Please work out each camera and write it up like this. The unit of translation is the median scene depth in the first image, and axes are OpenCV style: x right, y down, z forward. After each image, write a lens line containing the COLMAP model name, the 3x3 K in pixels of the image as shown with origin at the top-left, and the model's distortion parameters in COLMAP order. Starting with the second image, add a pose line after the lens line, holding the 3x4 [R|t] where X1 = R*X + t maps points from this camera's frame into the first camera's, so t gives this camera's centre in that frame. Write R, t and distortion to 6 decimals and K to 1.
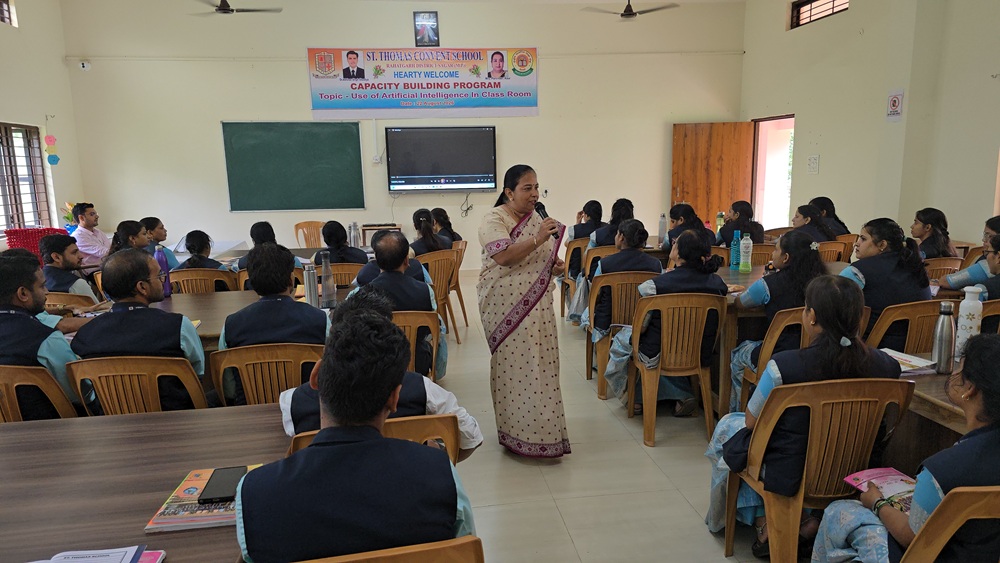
lens RADIAL K [[669.3, 0, 504.8], [0, 669.3, 286.0], [0, 0, 1]] dist [0.067158, -0.071739]
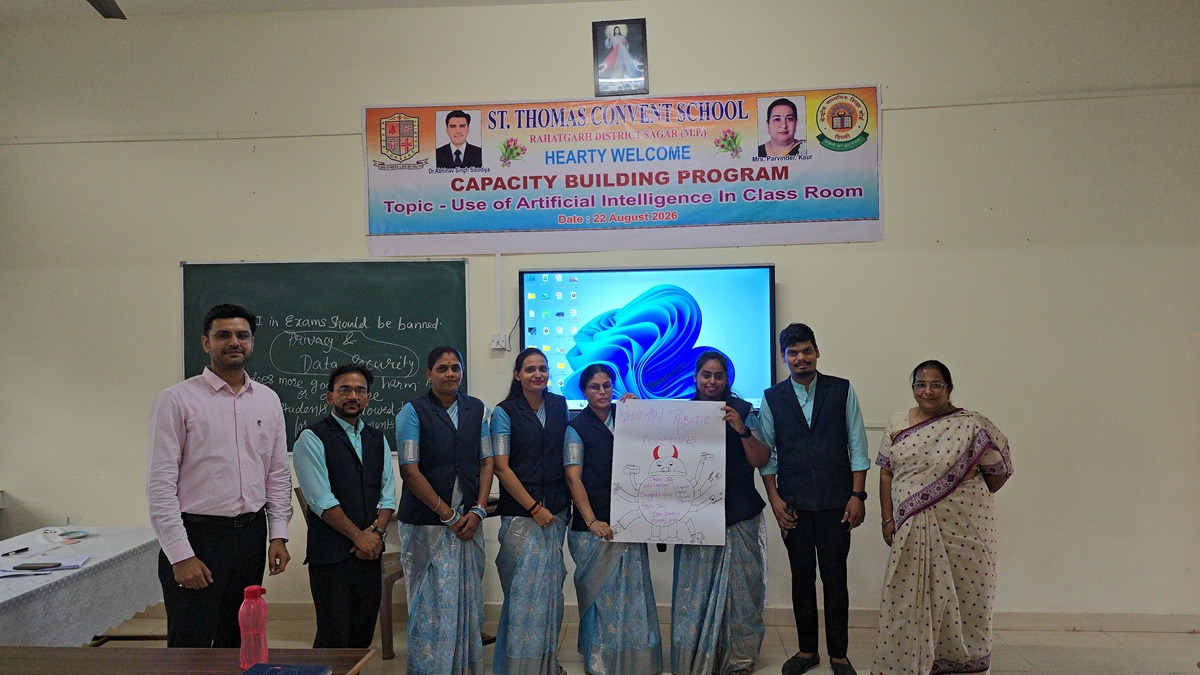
lens RADIAL K [[803.2, 0, 605.7], [0, 803.2, 342.9], [0, 0, 1]] dist [0.067158, -0.071739]
pose [[0.976455, 0.008074, -0.215570, -0.008182], [-0.046881, 0.983358, -0.175525, -0.099006], [0.210565, 0.181498, 0.960584, 0.511784]]
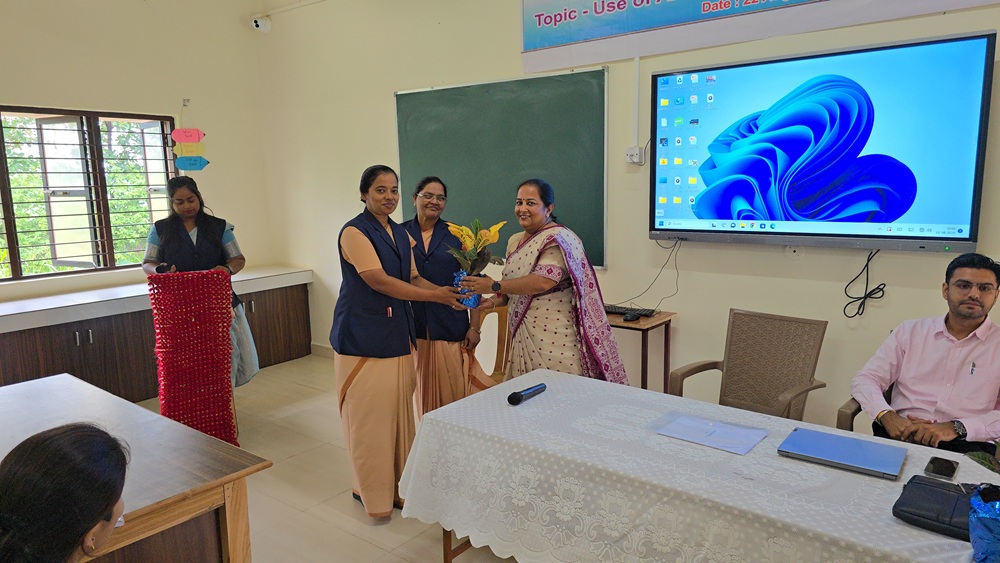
lens RADIAL K [[669.3, 0, 504.8], [0, 669.3, 286.0], [0, 0, 1]] dist [0.067158, -0.071739]
pose [[0.699322, 0.122901, -0.704162, 0.058444], [-0.120182, 0.991301, 0.053661, -0.121561], [0.704632, 0.047101, 0.708008, 0.656962]]
